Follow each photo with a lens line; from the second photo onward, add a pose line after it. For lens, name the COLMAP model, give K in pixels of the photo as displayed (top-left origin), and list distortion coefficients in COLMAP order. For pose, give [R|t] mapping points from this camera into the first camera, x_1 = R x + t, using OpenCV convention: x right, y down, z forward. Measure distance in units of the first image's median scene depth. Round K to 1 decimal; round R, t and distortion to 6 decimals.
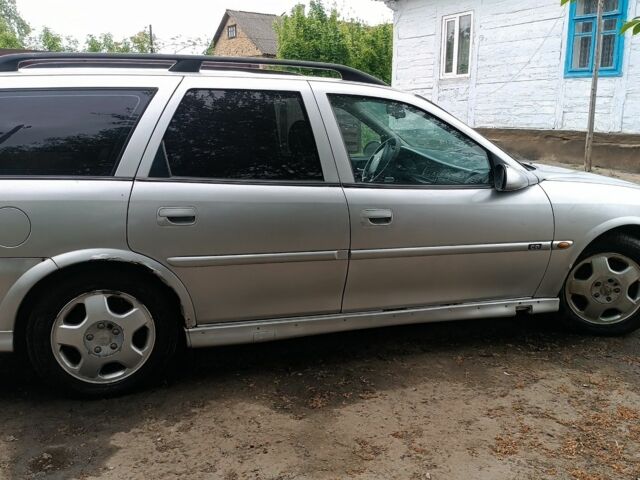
lens RADIAL K [[608.6, 0, 320.0], [0, 608.6, 240.0], [0, 0, 1]] dist [0.132936, -0.303971]
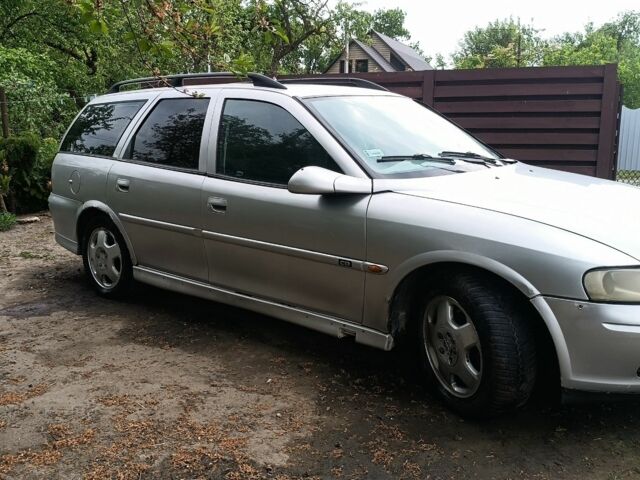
lens RADIAL K [[608.6, 0, 320.0], [0, 608.6, 240.0], [0, 0, 1]] dist [0.132936, -0.303971]
pose [[0.538488, 0.149791, -0.829212, 1.203175], [-0.174315, 0.982588, 0.064297, -0.082199], [0.824405, 0.109921, 0.555223, 0.552756]]
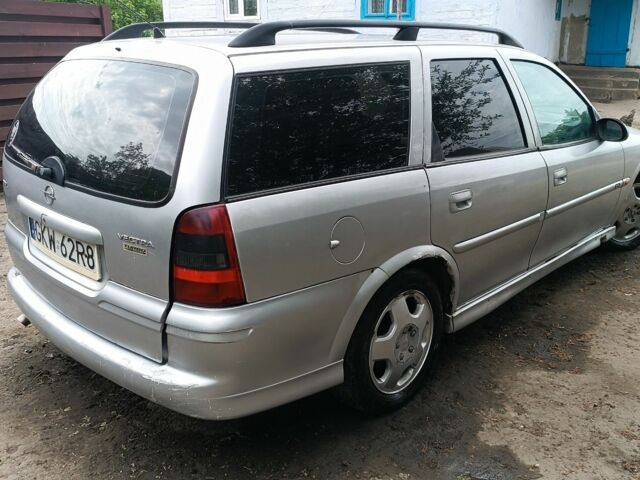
lens RADIAL K [[608.6, 0, 320.0], [0, 608.6, 240.0], [0, 0, 1]] dist [0.132936, -0.303971]
pose [[0.870179, -0.159846, 0.466089, -0.824450], [0.113724, 0.985532, 0.125669, -0.115878], [-0.479433, -0.056349, 0.875768, 0.258694]]
